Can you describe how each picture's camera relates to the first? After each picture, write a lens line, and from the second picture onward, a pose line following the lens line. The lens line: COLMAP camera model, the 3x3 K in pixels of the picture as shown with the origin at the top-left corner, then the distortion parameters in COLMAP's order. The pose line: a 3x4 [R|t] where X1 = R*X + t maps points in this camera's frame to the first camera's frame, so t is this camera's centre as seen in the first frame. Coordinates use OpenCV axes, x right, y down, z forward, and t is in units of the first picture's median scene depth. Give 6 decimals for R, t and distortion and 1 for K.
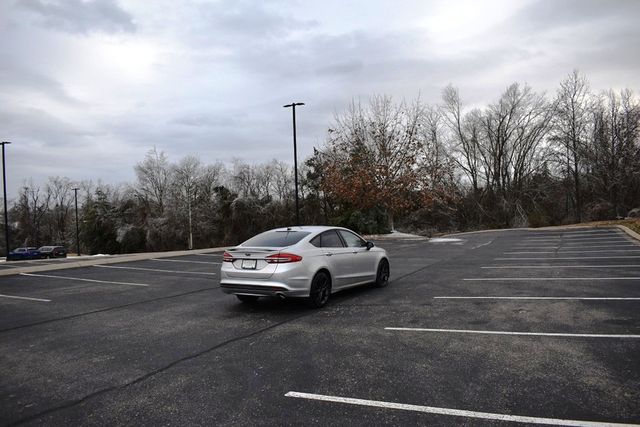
lens RADIAL K [[496.7, 0, 316.7], [0, 496.7, 213.0], [0, 0, 1]] dist [-0.100321, 0.017877]
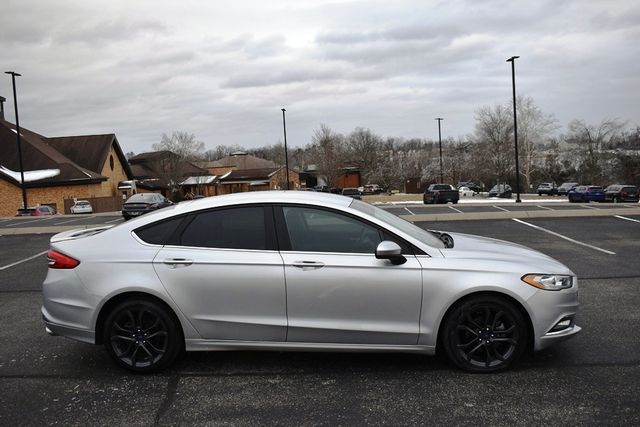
lens RADIAL K [[605.6, 0, 319.5], [0, 605.6, 218.8], [0, 0, 1]] dist [-0.075671, 0.000000]
pose [[0.451868, 0.093665, -0.887154, 0.463057], [0.025590, 0.992702, 0.117843, -0.012277], [0.891718, -0.075952, 0.446173, 0.742847]]
